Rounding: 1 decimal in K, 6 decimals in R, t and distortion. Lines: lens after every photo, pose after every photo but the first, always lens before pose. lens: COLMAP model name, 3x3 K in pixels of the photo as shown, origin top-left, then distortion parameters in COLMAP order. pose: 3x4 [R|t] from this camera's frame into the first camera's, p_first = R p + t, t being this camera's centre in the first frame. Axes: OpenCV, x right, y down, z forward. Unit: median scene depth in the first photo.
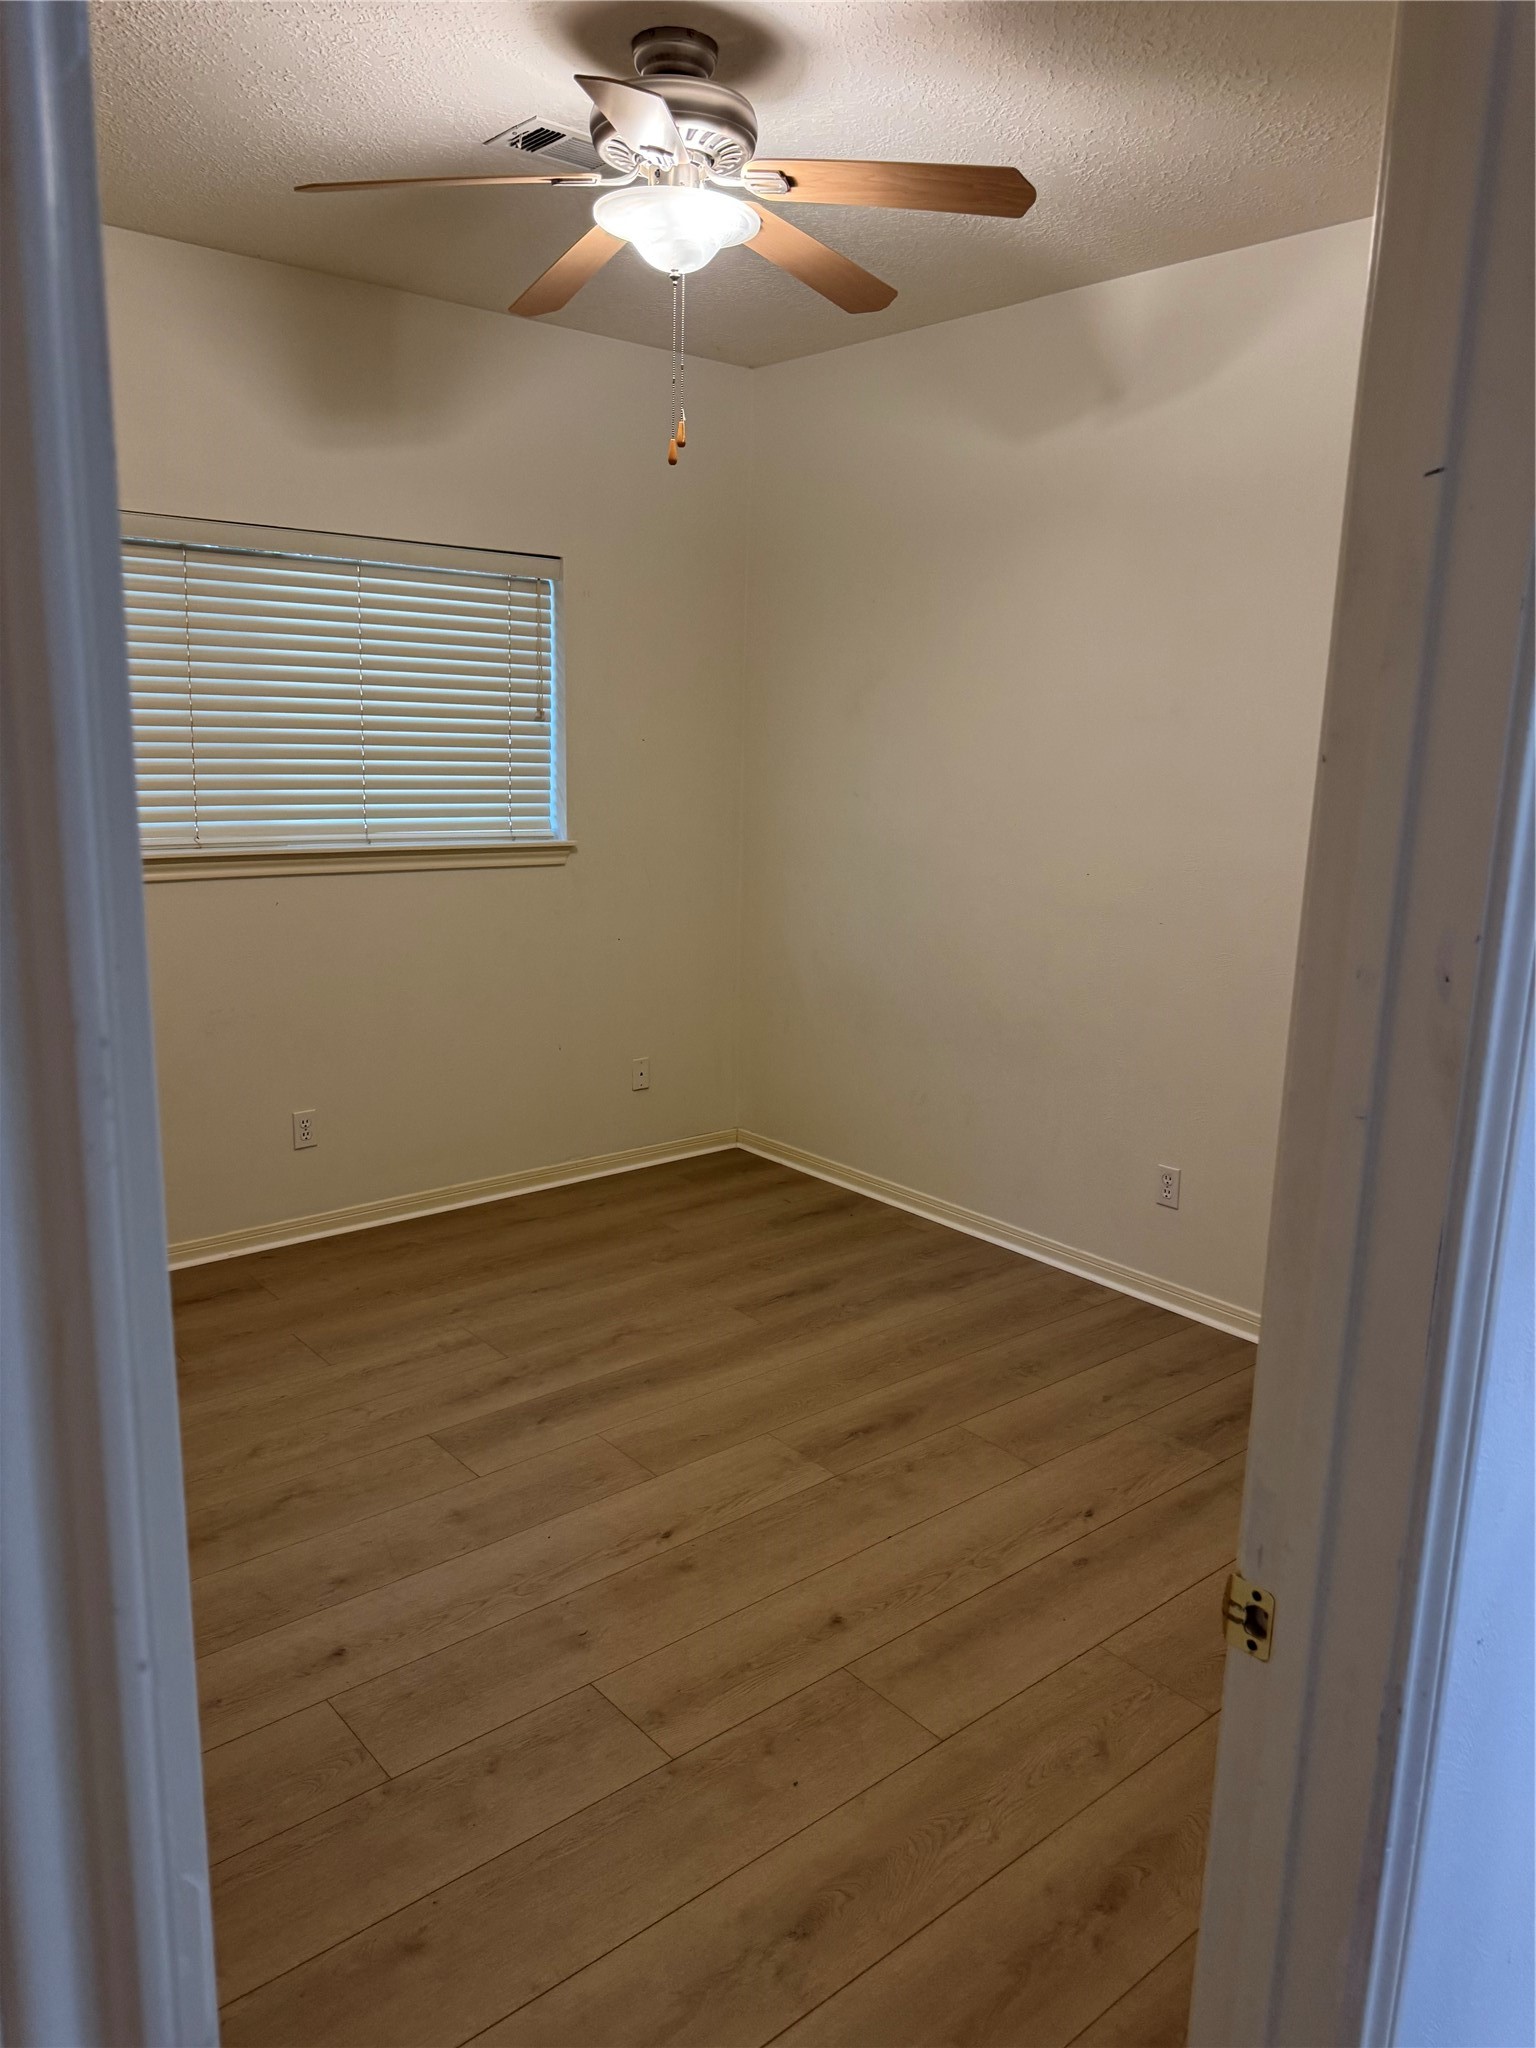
lens RADIAL K [[1459.9, 0, 773.2], [0, 1459.9, 1021.6], [0, 0, 1]] dist [0.056114, -0.065330]
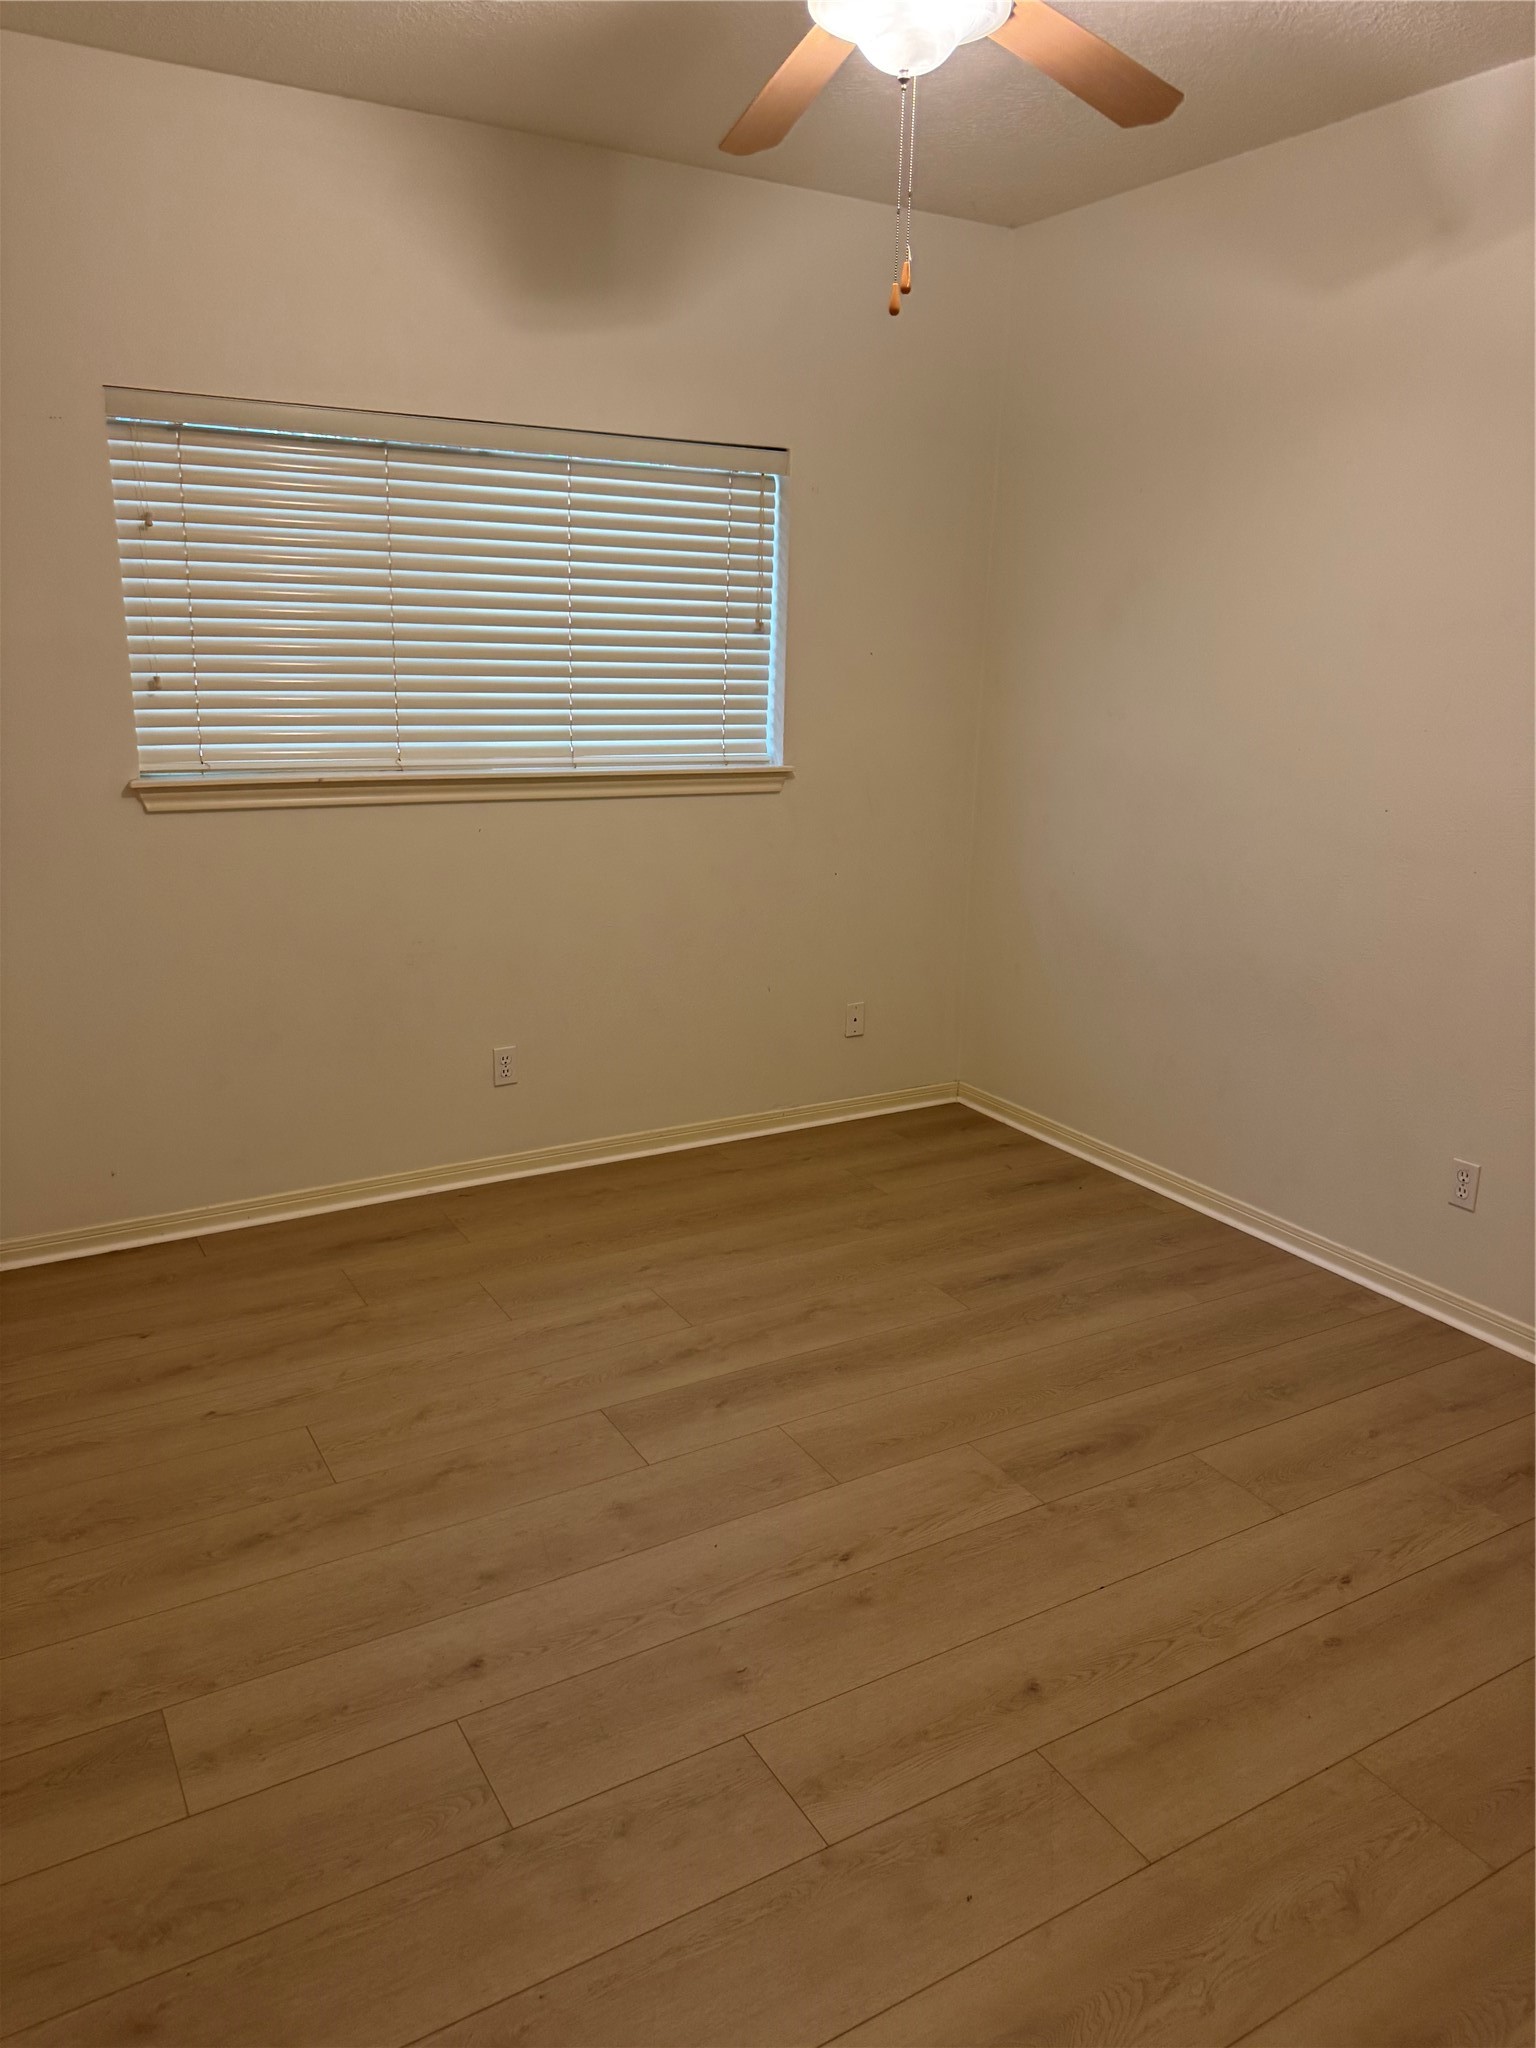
lens RADIAL K [[1459.9, 0, 757.3], [0, 1459.9, 1033.7], [0, 0, 1]] dist [0.056114, -0.065330]
pose [[0.983829, 0.042782, -0.173927, 0.013642], [-0.031897, 0.997382, 0.064903, -0.018922], [0.176249, -0.058305, 0.982617, 0.107636]]
